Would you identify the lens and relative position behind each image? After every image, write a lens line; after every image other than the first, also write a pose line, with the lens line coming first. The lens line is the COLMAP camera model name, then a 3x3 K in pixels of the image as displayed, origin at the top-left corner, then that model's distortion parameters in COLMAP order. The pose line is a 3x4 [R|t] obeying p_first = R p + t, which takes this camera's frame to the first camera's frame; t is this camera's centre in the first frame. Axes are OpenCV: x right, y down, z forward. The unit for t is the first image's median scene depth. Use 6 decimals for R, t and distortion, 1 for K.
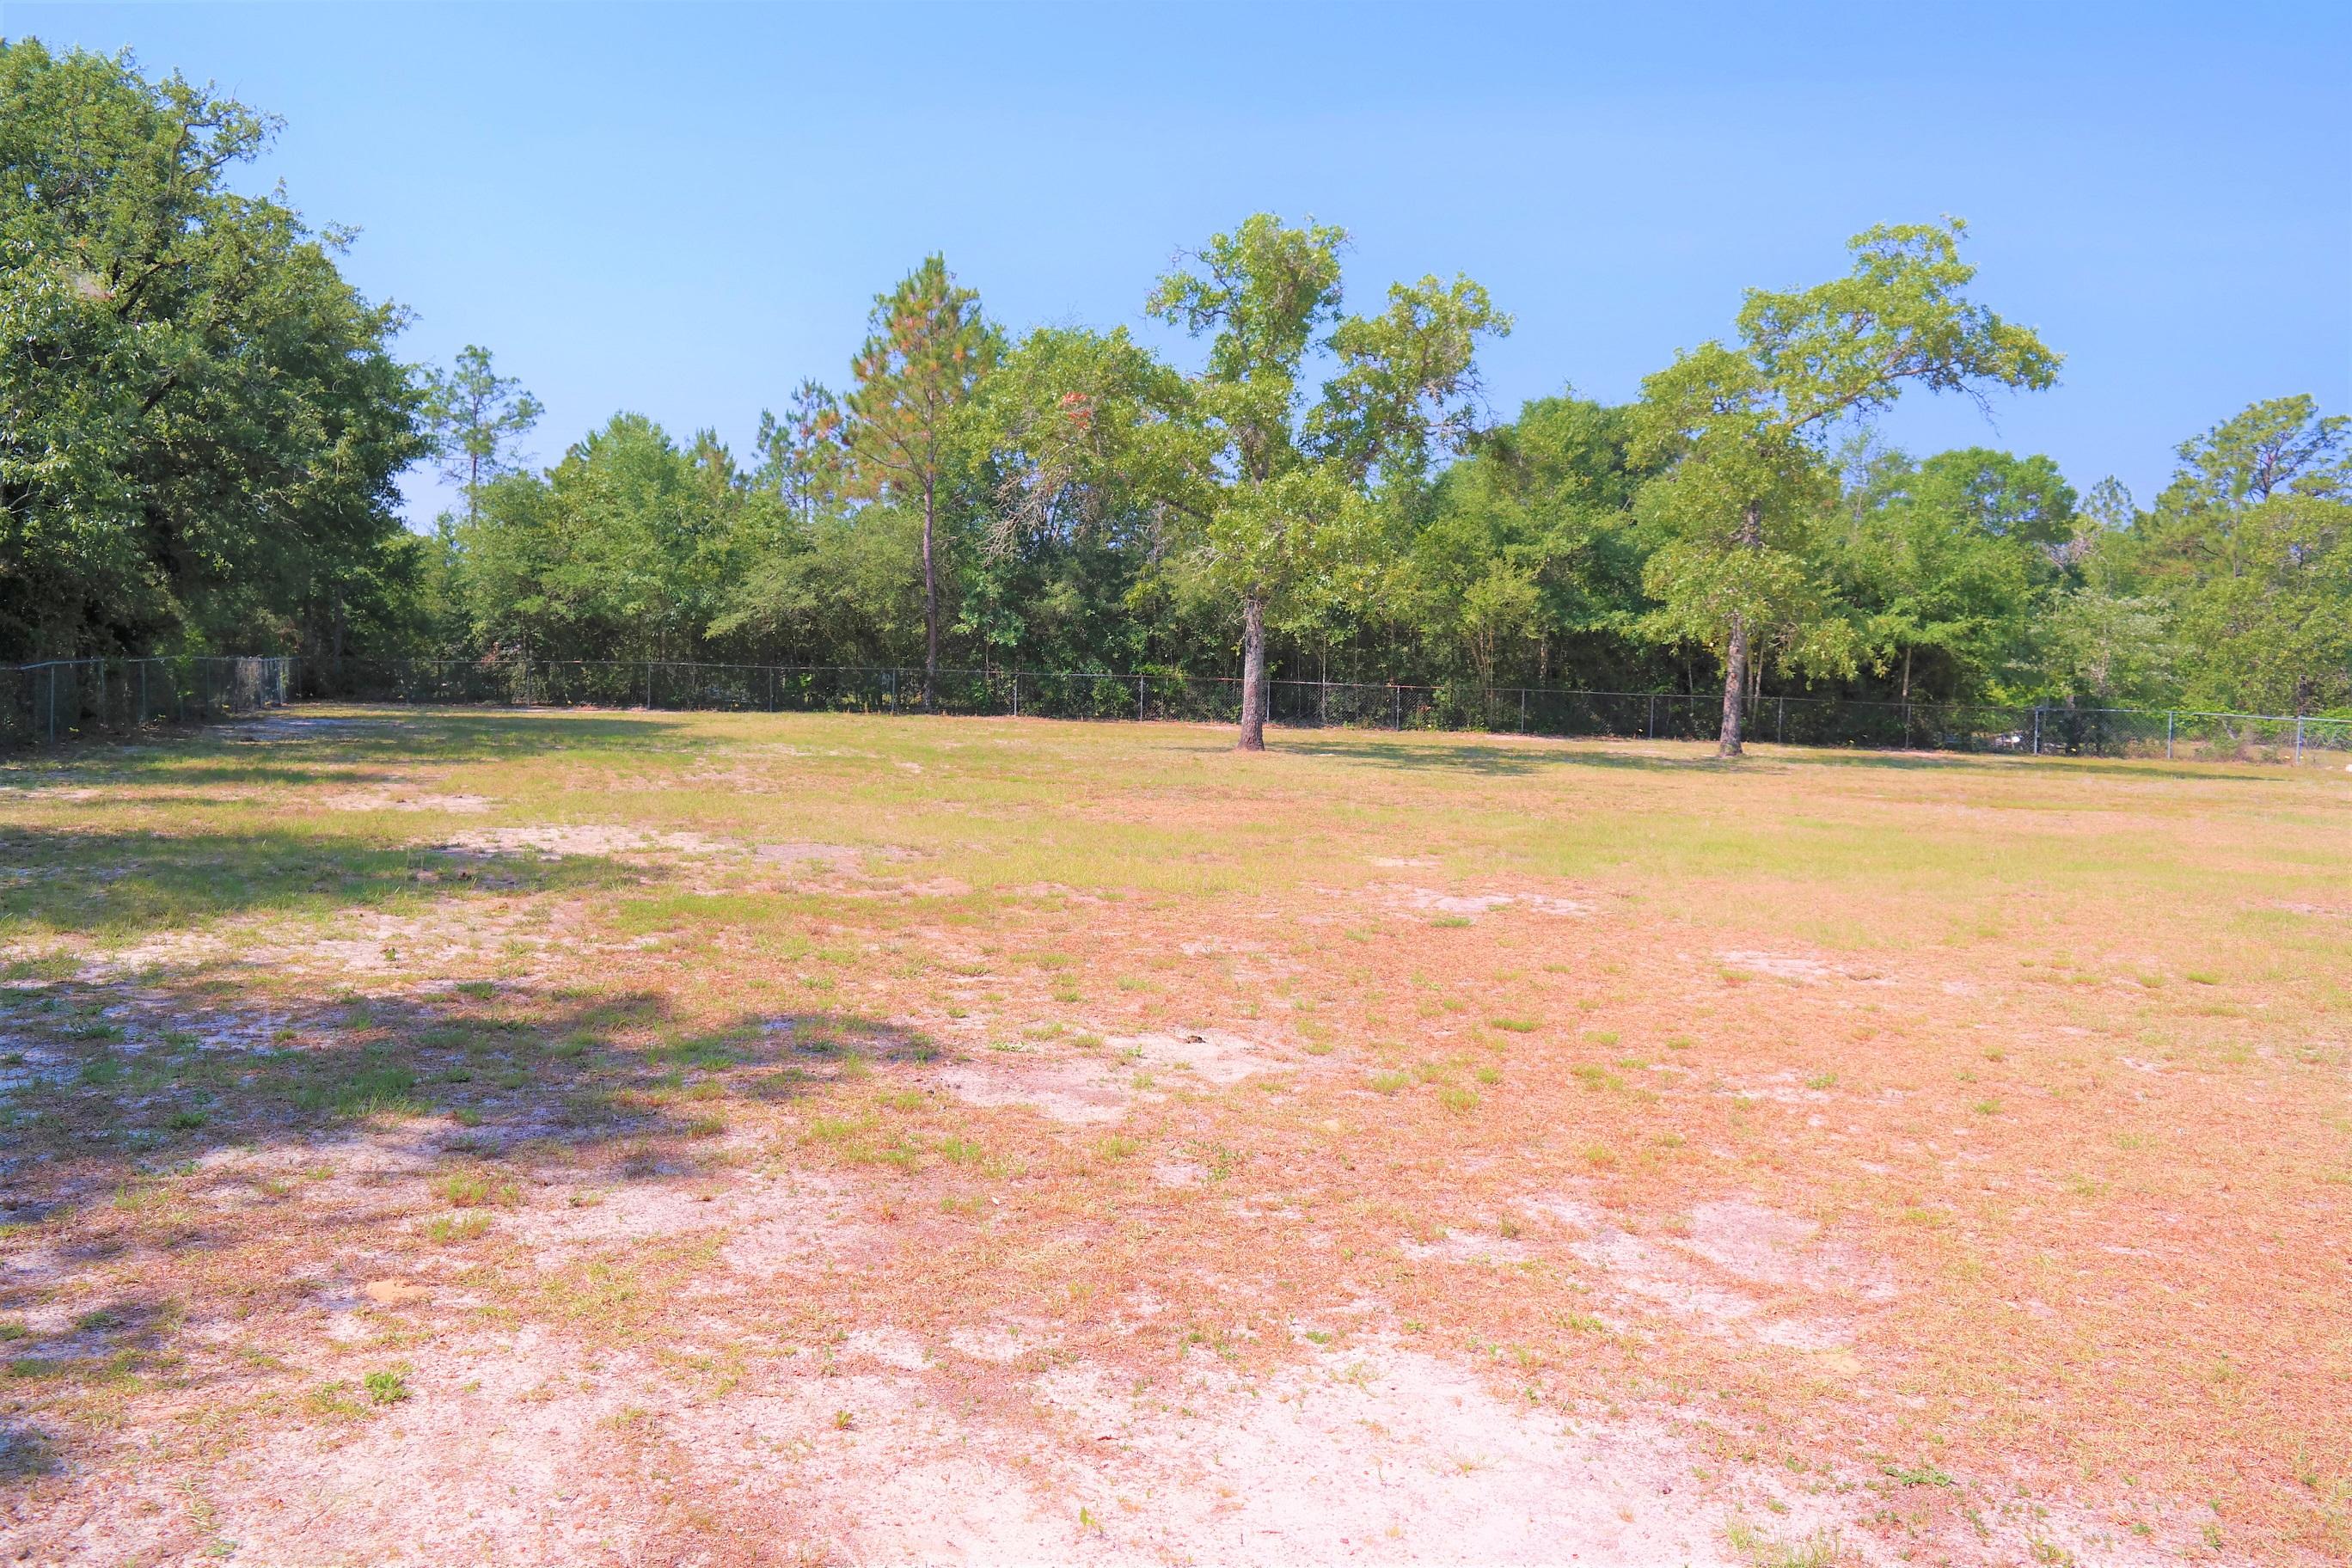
lens RADIAL K [[1901.6, 0, 1196.3], [0, 1901.6, 774.7], [0, 0, 1]] dist [0.016862, -0.021288]
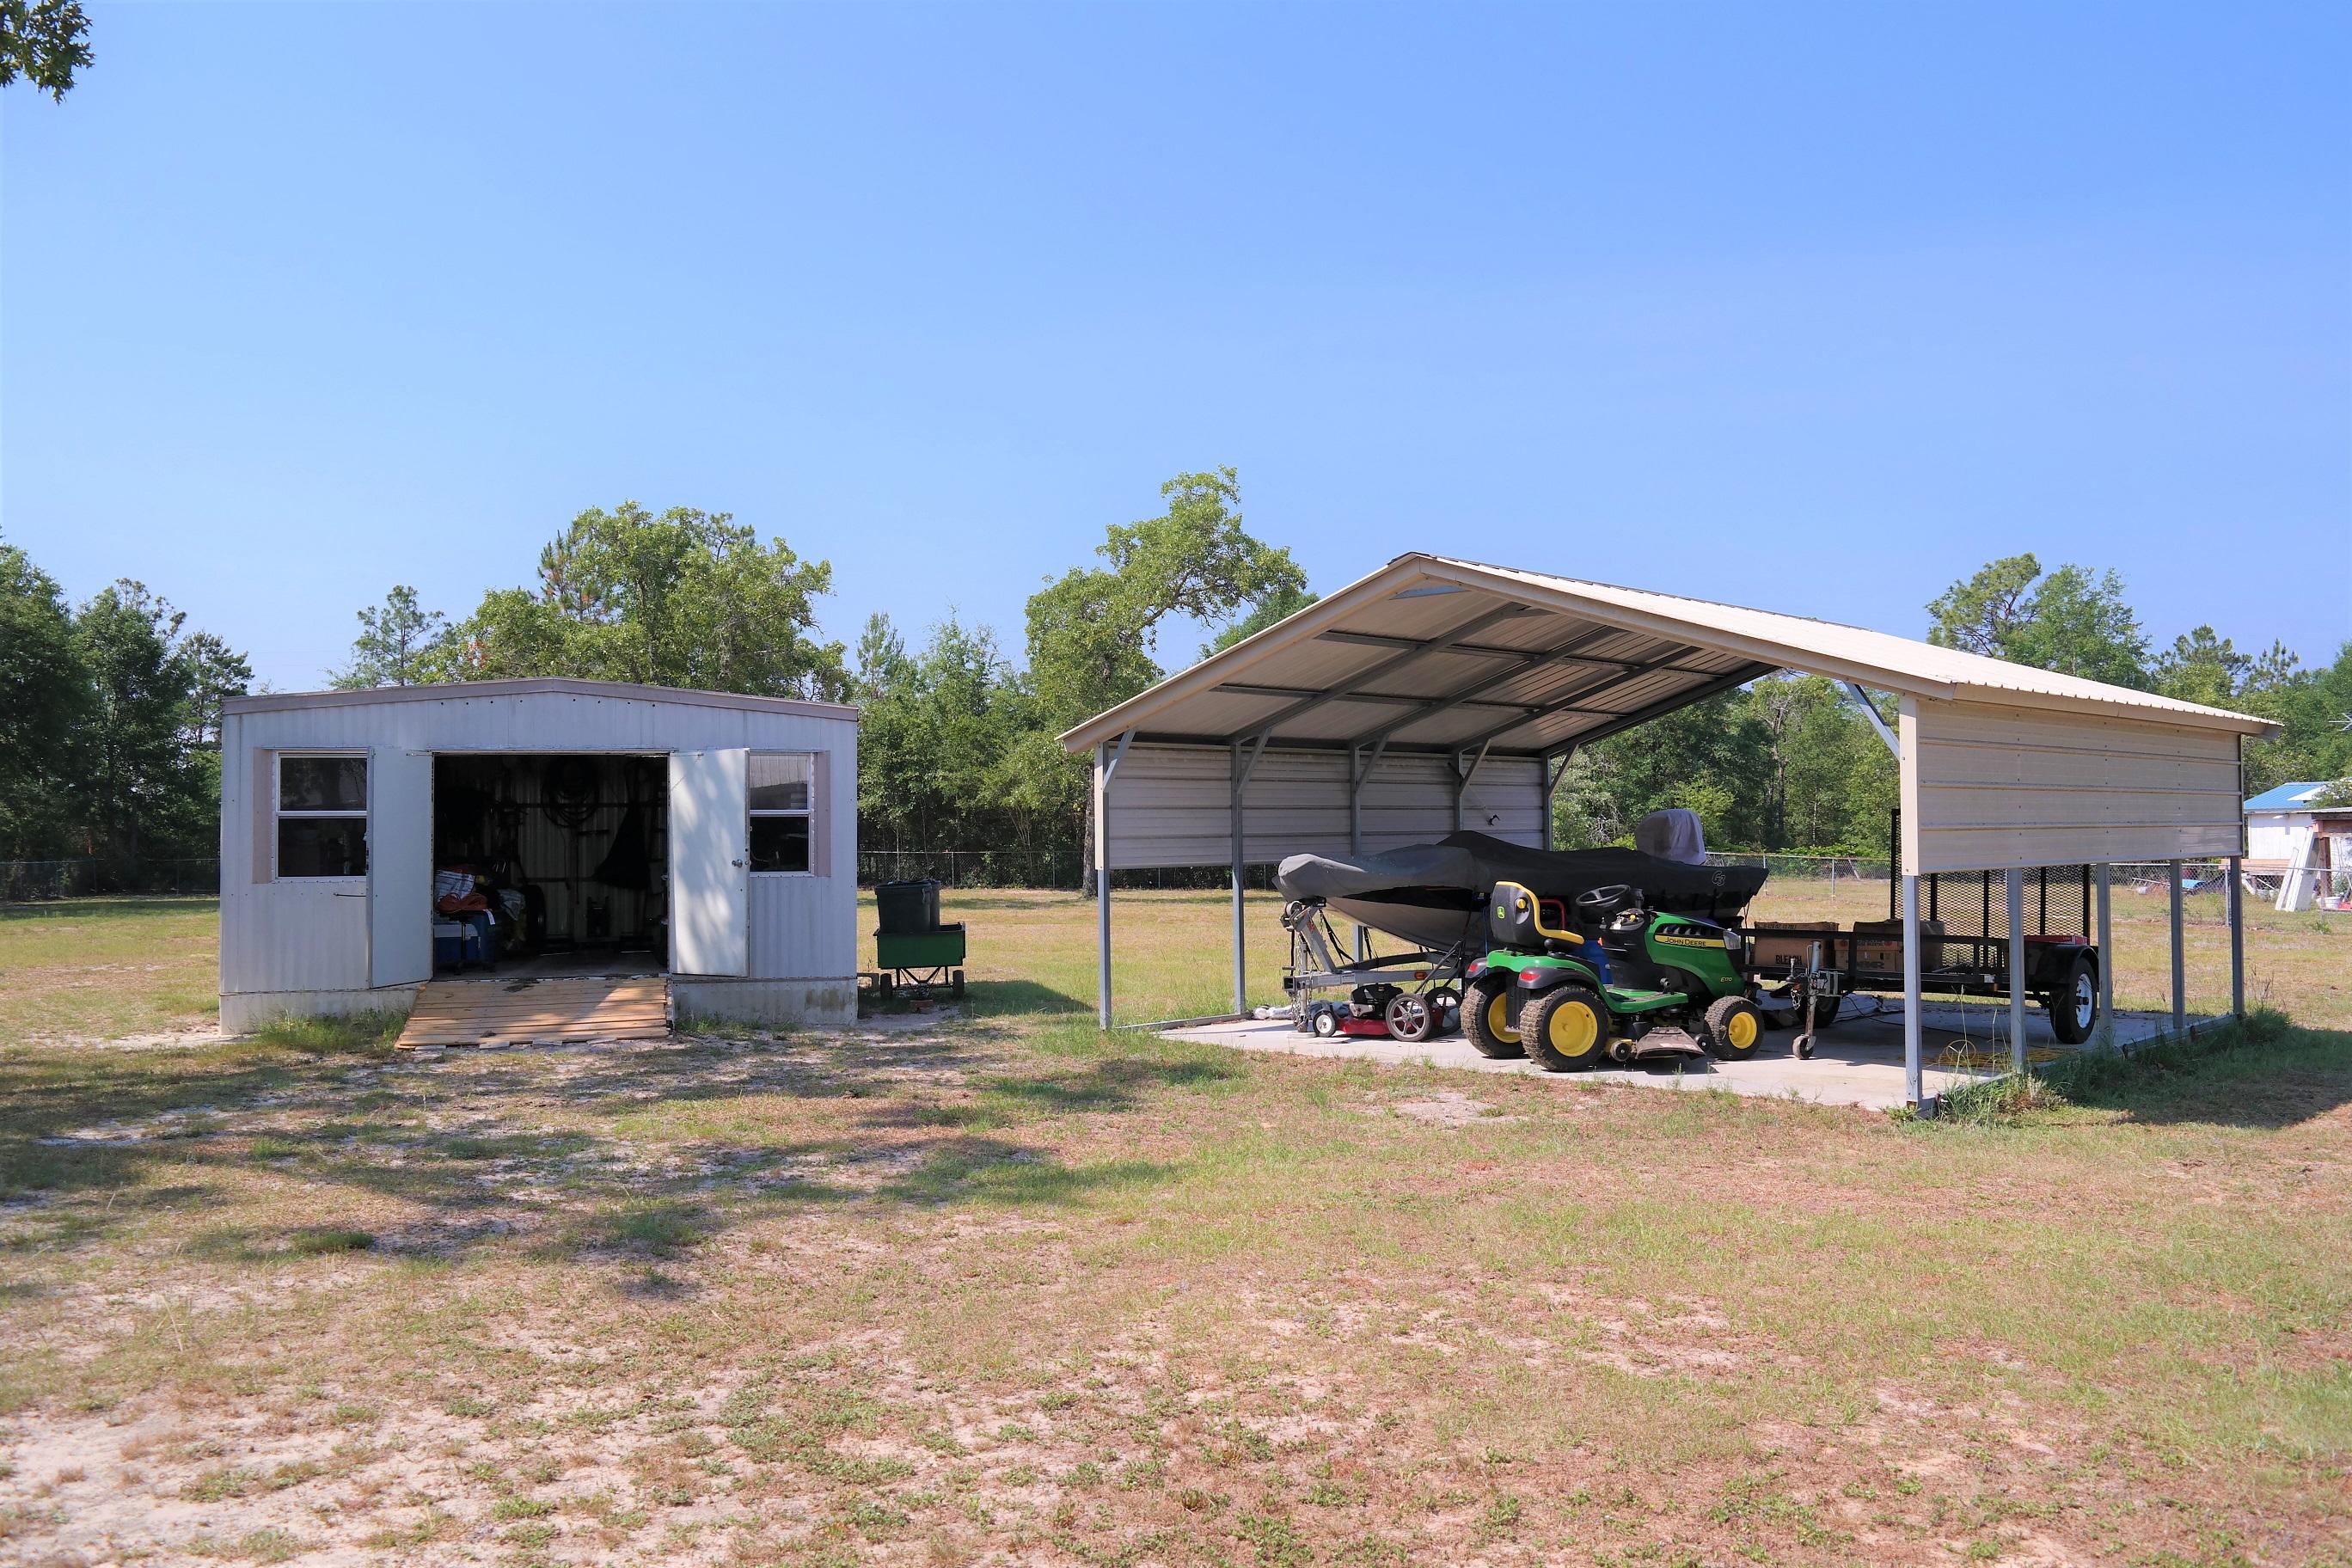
lens RADIAL K [[1901.6, 0, 1173.3], [0, 1901.6, 783.7], [0, 0, 1]] dist [0.016862, -0.021288]
pose [[0.995533, -0.035098, -0.087653, 0.351071], [0.027069, 0.995467, -0.091171, 0.023470], [0.090456, 0.088391, 0.991970, -0.178998]]
